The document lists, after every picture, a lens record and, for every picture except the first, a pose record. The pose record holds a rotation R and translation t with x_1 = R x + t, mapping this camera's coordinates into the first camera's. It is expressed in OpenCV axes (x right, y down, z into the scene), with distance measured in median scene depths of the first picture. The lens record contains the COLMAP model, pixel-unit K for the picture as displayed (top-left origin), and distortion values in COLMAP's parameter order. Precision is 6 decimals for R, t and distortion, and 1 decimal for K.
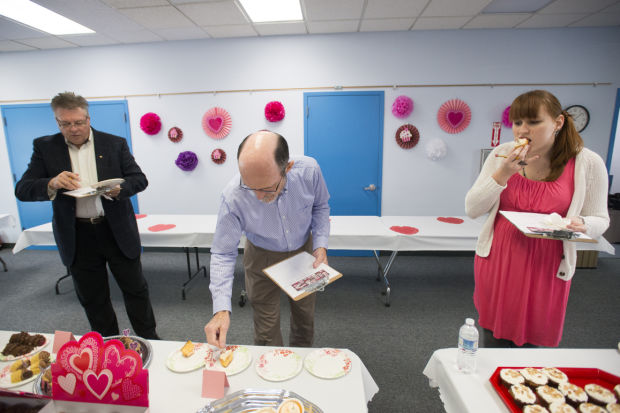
lens RADIAL K [[331.3, 0, 310.0], [0, 331.3, 206.5], [0, 0, 1]] dist [-0.042326, 0.001286]
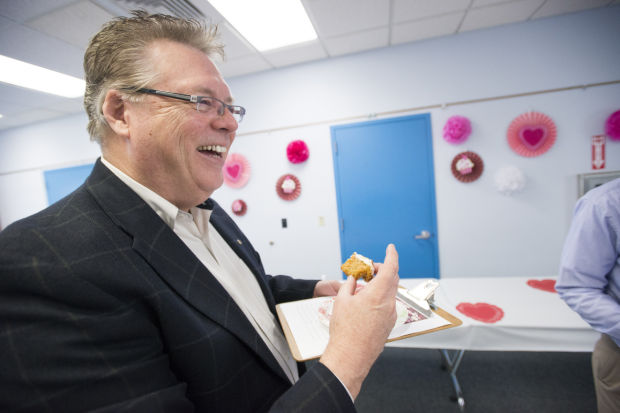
lens RADIAL K [[310.7, 0, 310.0], [0, 310.7, 206.5], [0, 0, 1]] dist [-0.036860, 0.000789]
pose [[0.982062, -0.068535, -0.175663, 0.058147], [0.051577, 0.993714, -0.099355, -0.070428], [0.181368, 0.088512, 0.979424, 0.249806]]
